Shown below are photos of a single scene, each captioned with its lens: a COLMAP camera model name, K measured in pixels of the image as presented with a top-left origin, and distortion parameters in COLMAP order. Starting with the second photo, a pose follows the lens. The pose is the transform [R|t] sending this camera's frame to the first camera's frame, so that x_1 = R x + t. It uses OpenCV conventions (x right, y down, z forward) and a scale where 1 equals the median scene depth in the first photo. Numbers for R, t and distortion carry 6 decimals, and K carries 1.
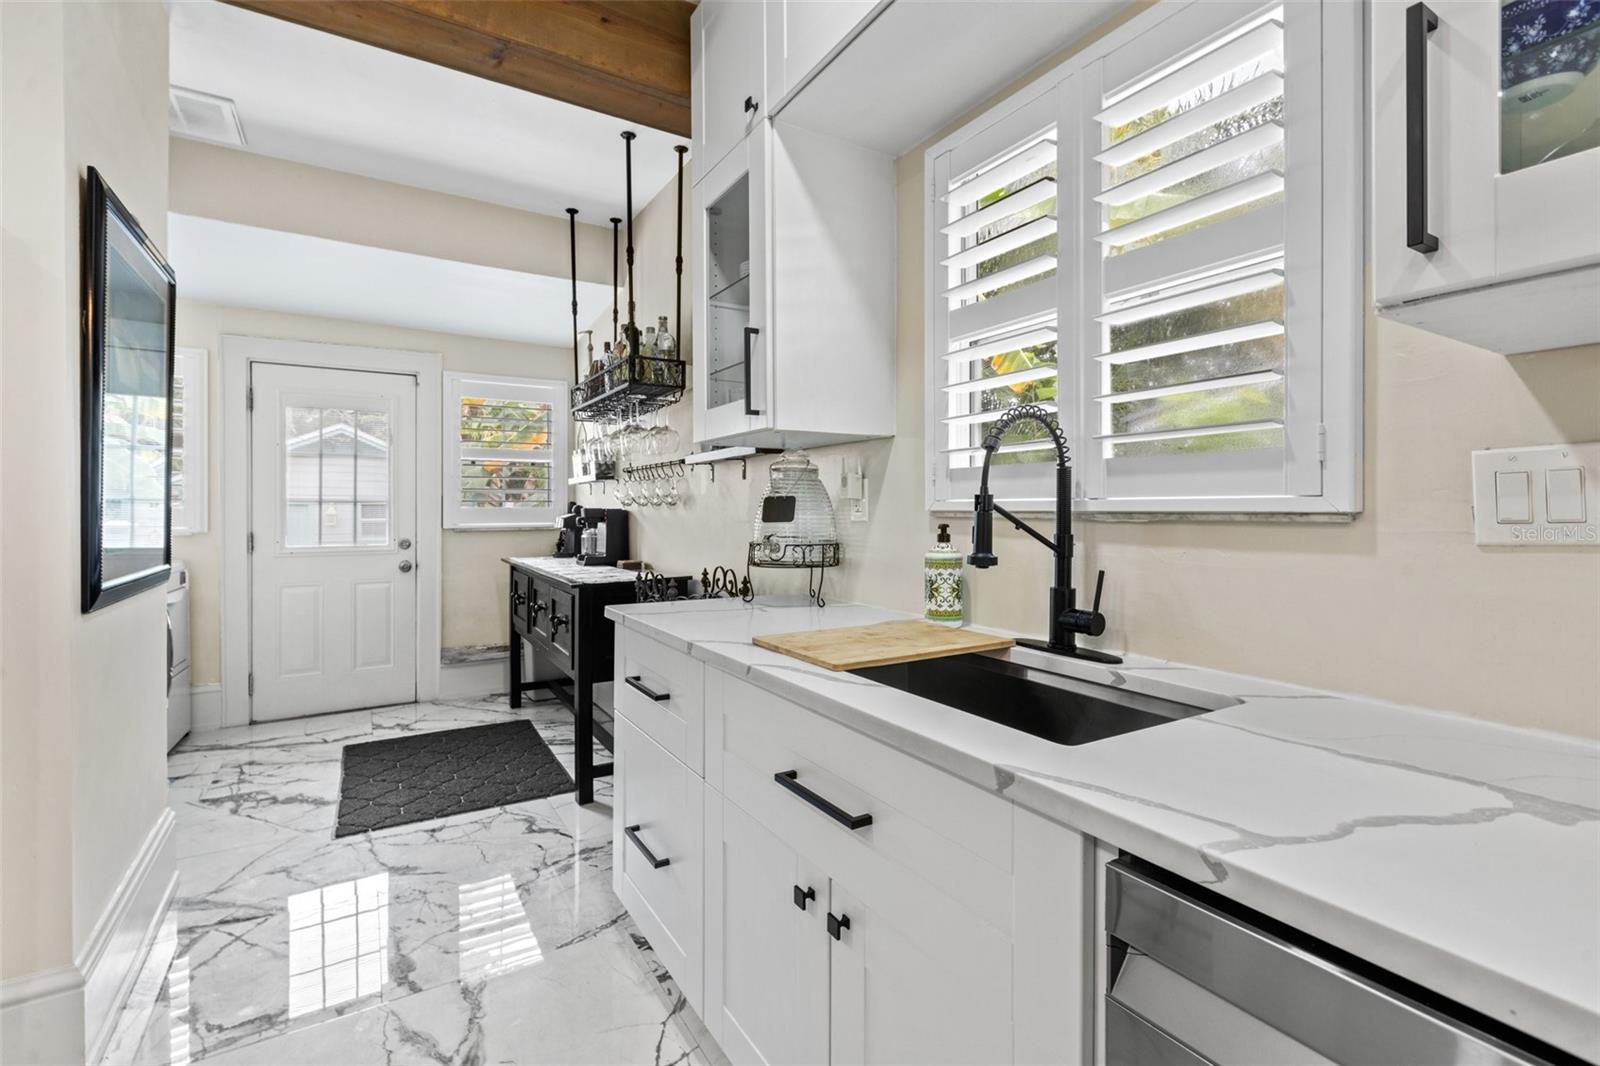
lens RADIAL K [[712.5, 0, 796.0], [0, 712.5, 512.9], [0, 0, 1]] dist [0.003025, -0.001579]
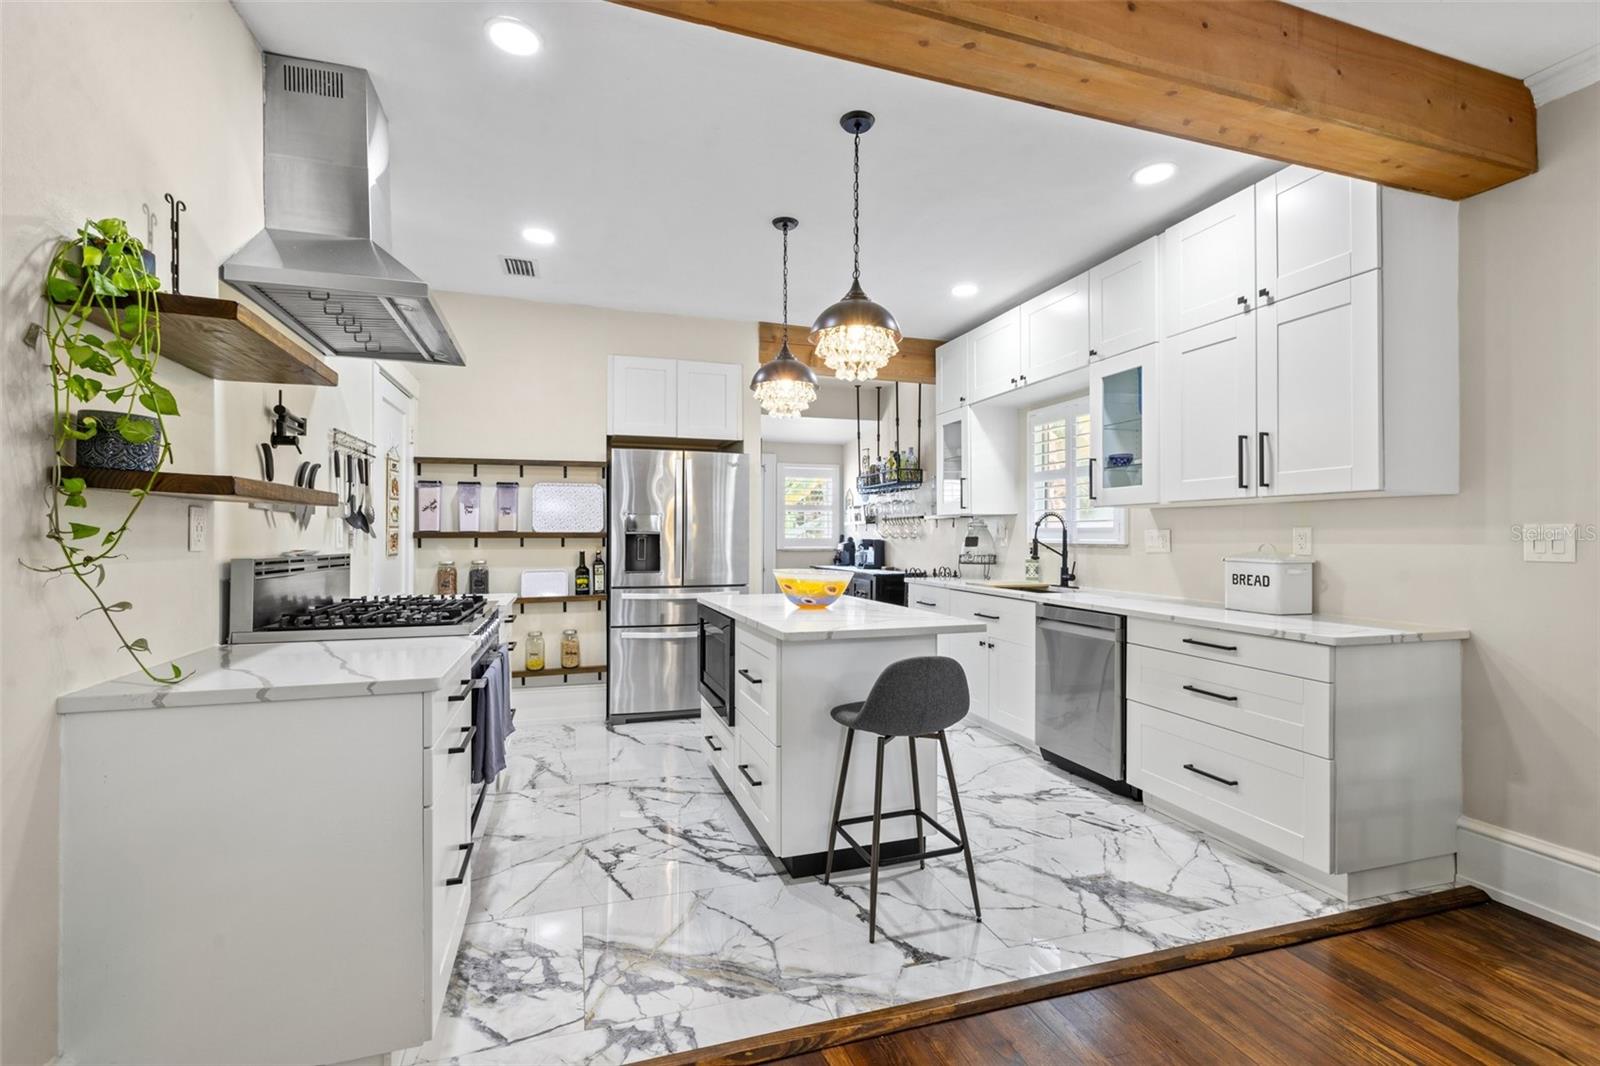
lens RADIAL K [[712.5, 0, 796.6], [0, 712.5, 530.8], [0, 0, 1]] dist [0.003025, -0.001579]
pose [[0.971326, -0.000810, -0.237749, -0.025318], [-0.001808, 0.999940, -0.010793, -0.014968], [0.237744, 0.010914, 0.971267, -1.604632]]
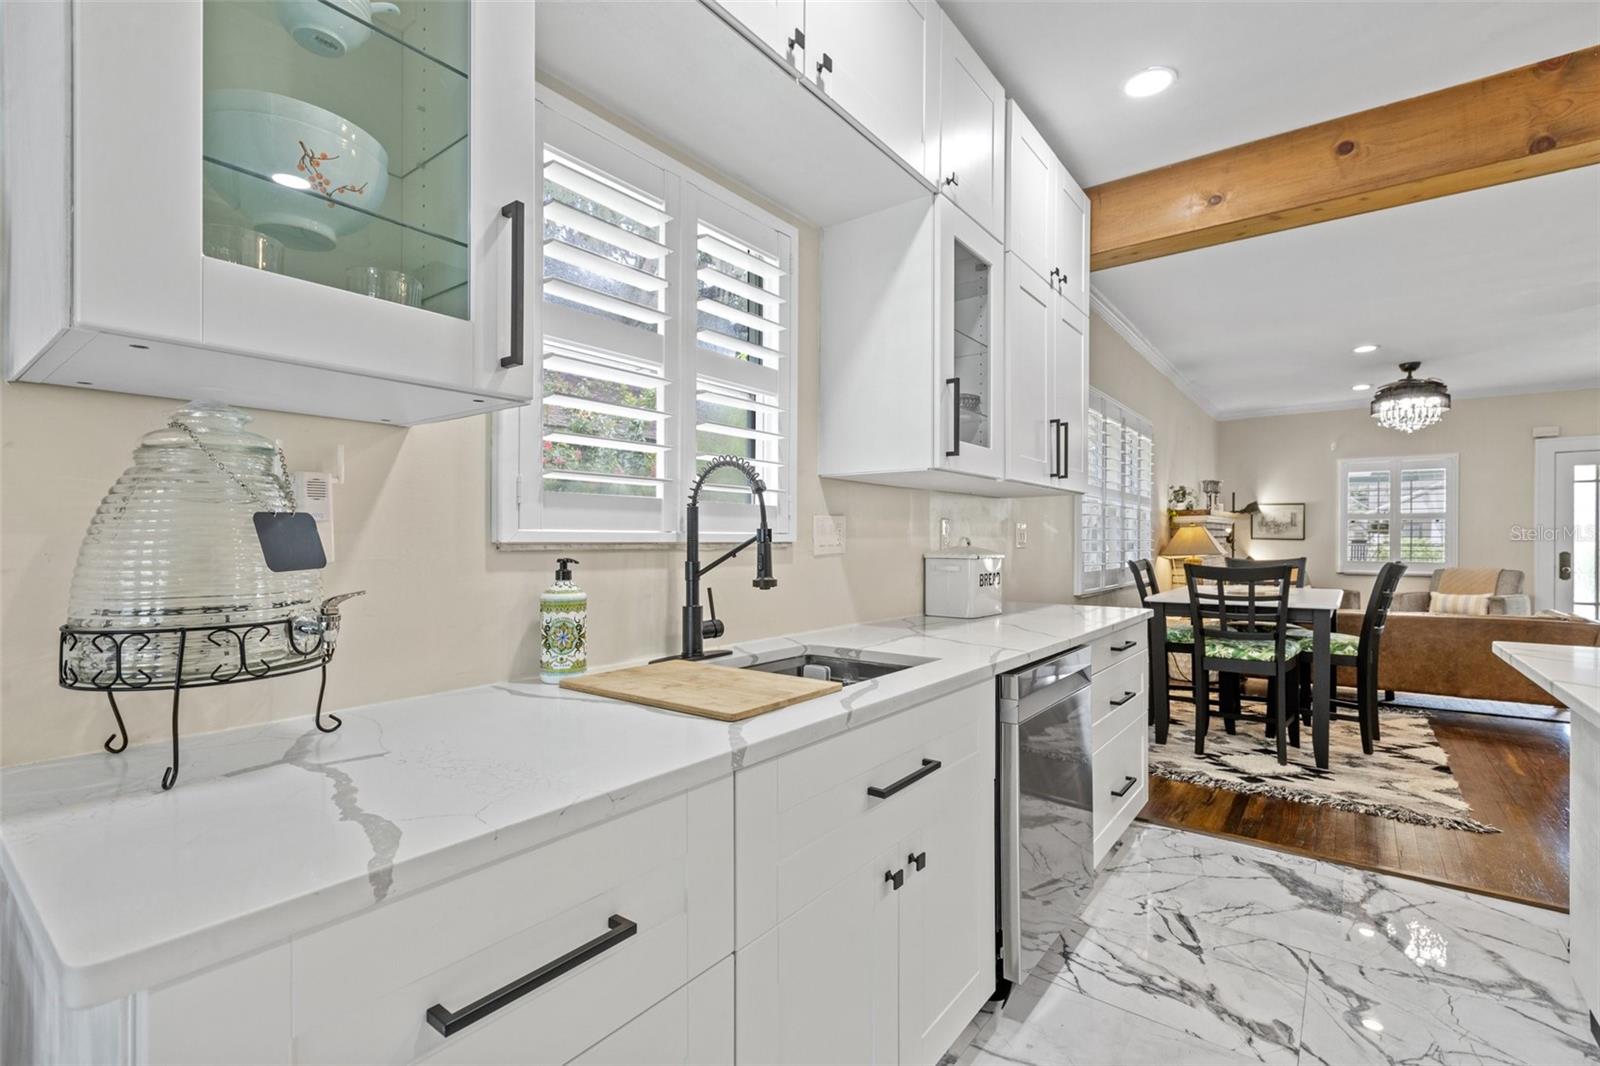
lens RADIAL K [[712.5, 0, 796.9], [0, 712.5, 540.7], [0, 0, 1]] dist [0.003025, -0.001579]
pose [[-0.358774, -0.004803, 0.933412, -0.538232], [0.000569, 0.999985, 0.005364, -0.007622], [-0.933424, 0.002455, -0.358767, 0.837736]]
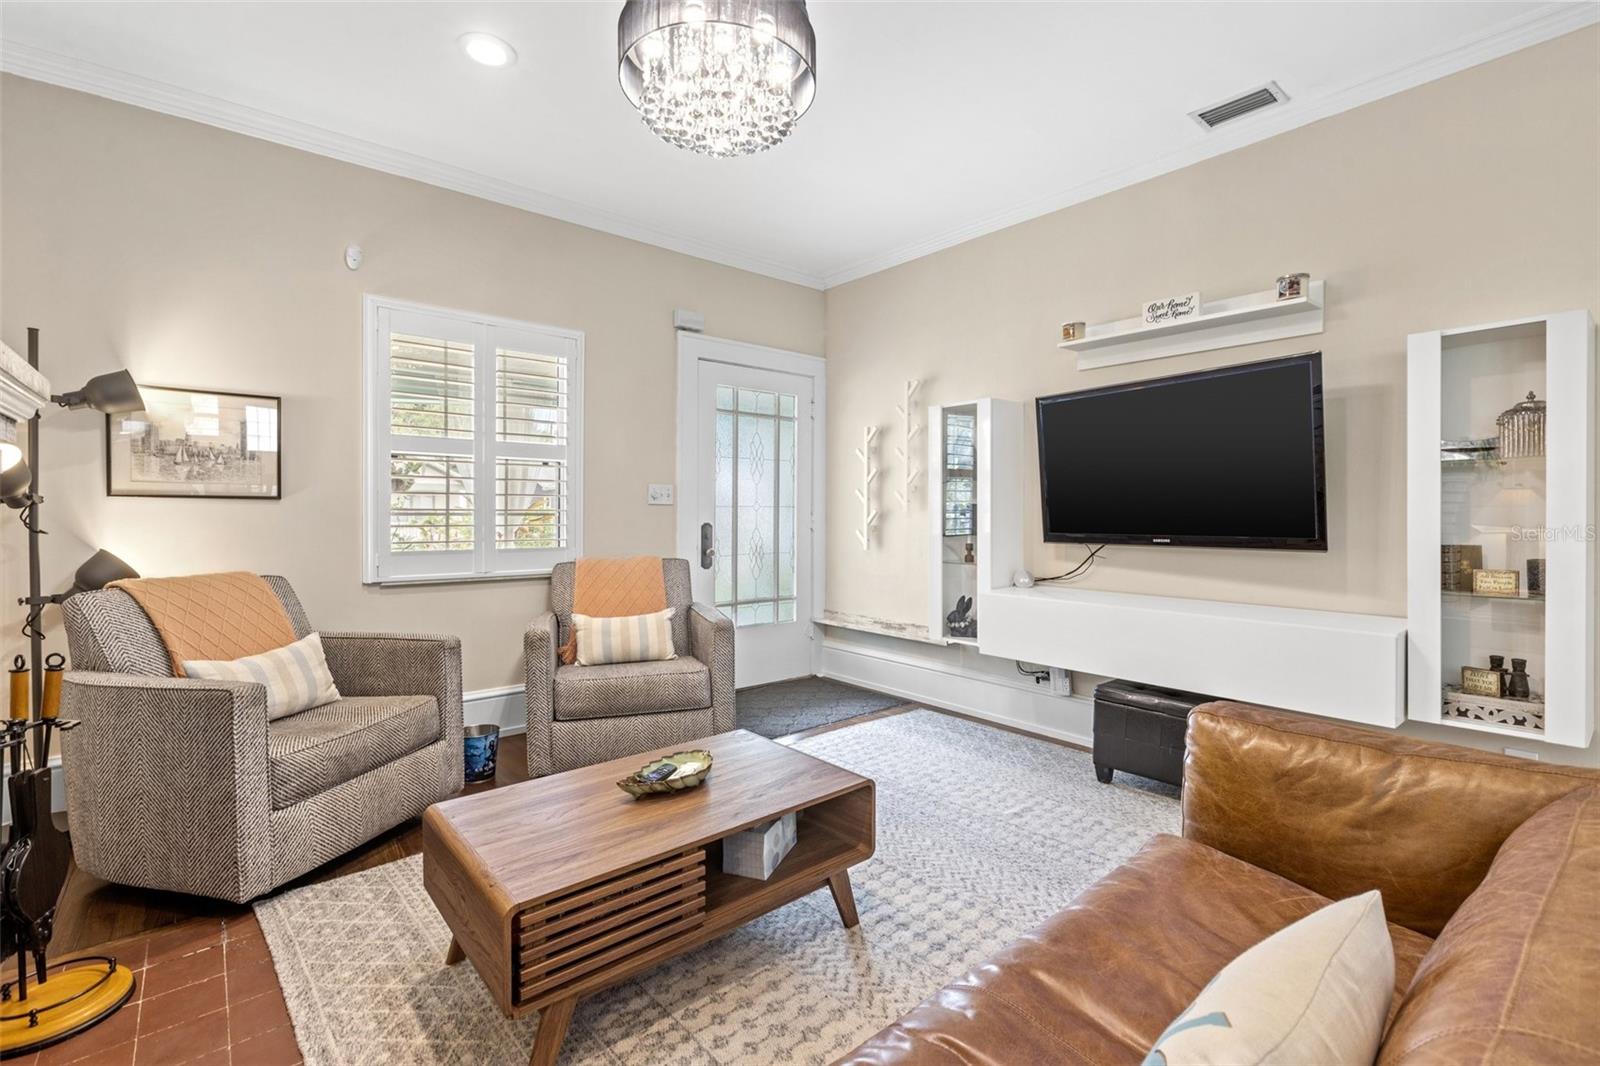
lens RADIAL K [[712.5, 0, 795.5], [0, 712.5, 518.8], [0, 0, 1]] dist [0.003025, -0.001579]
pose [[-0.991742, -0.000299, -0.128250, 1.276685], [-0.000984, 0.999986, 0.005283, 0.041412], [0.128246, 0.005366, -0.991728, -1.621609]]
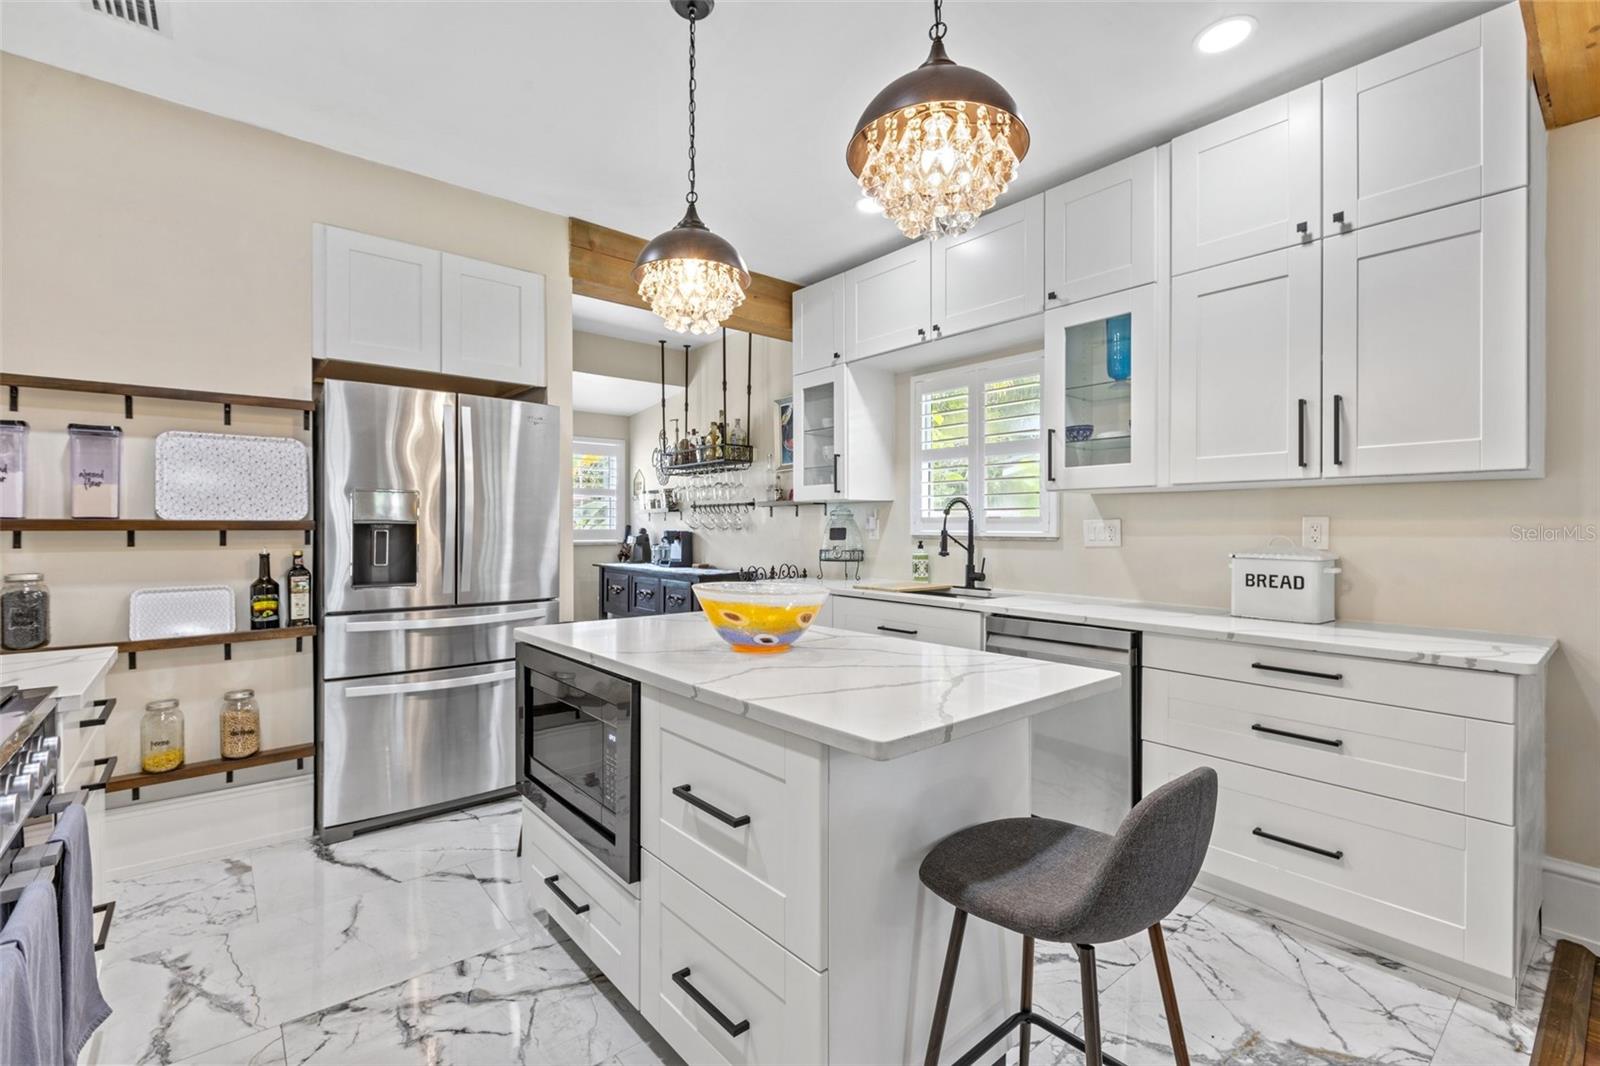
lens RADIAL K [[712.5, 0, 793.7], [0, 712.5, 527.8], [0, 0, 1]] dist [0.003025, -0.001579]
pose [[0.989687, 0.001252, 0.143241, -0.437921], [-0.000921, 0.999997, -0.002380, -0.017419], [-0.143244, 0.002224, 0.989685, -1.020717]]
